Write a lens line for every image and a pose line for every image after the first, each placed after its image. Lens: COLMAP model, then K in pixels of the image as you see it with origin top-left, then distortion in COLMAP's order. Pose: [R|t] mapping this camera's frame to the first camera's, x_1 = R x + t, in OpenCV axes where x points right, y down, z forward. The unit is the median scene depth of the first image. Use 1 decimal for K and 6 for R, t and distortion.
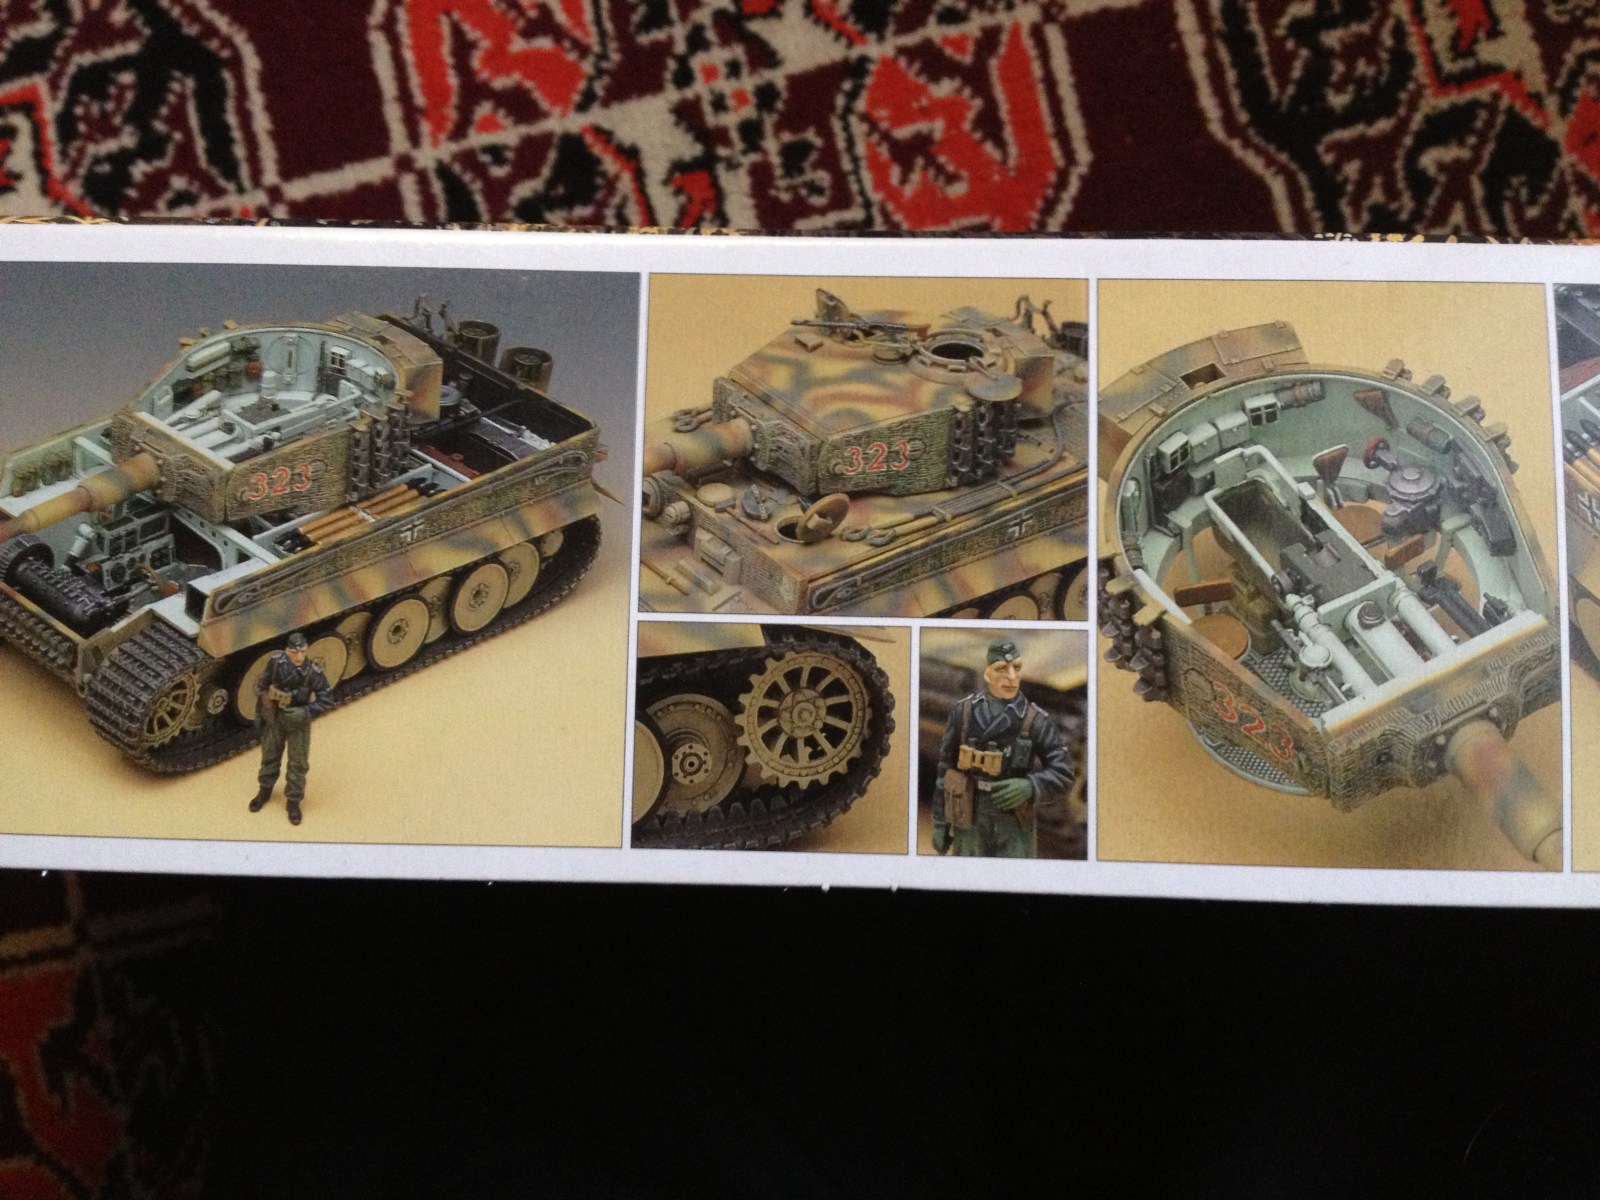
lens RADIAL K [[1607.3, 0, 824.1], [0, 1607.3, 606.2], [0, 0, 1]] dist [0.189052, -0.507000]
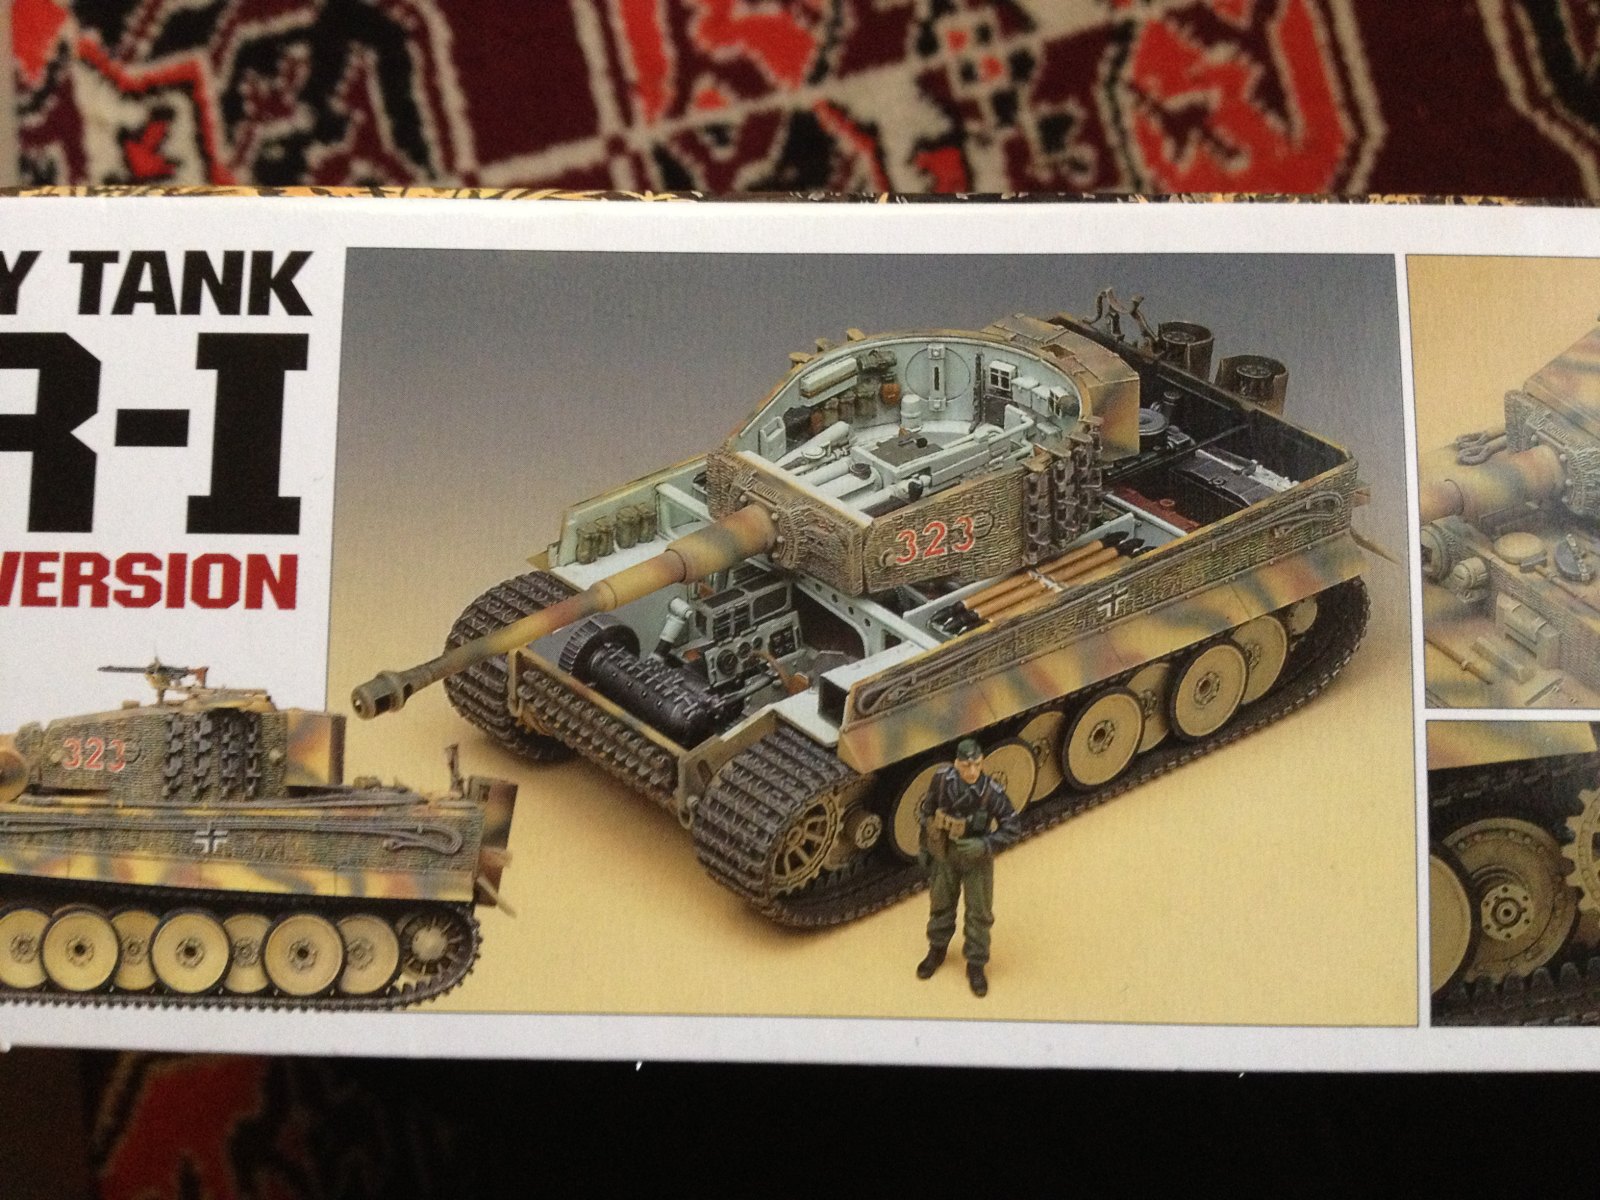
lens RADIAL K [[1629.9, 0, 824.3], [0, 1629.9, 614.3], [0, 0, 1]] dist [0.222118, -0.766693]
pose [[0.999877, -0.012967, 0.008832, -0.392345], [0.012918, 0.999901, 0.005628, -0.046678], [-0.008904, -0.005513, 0.999945, 0.236896]]
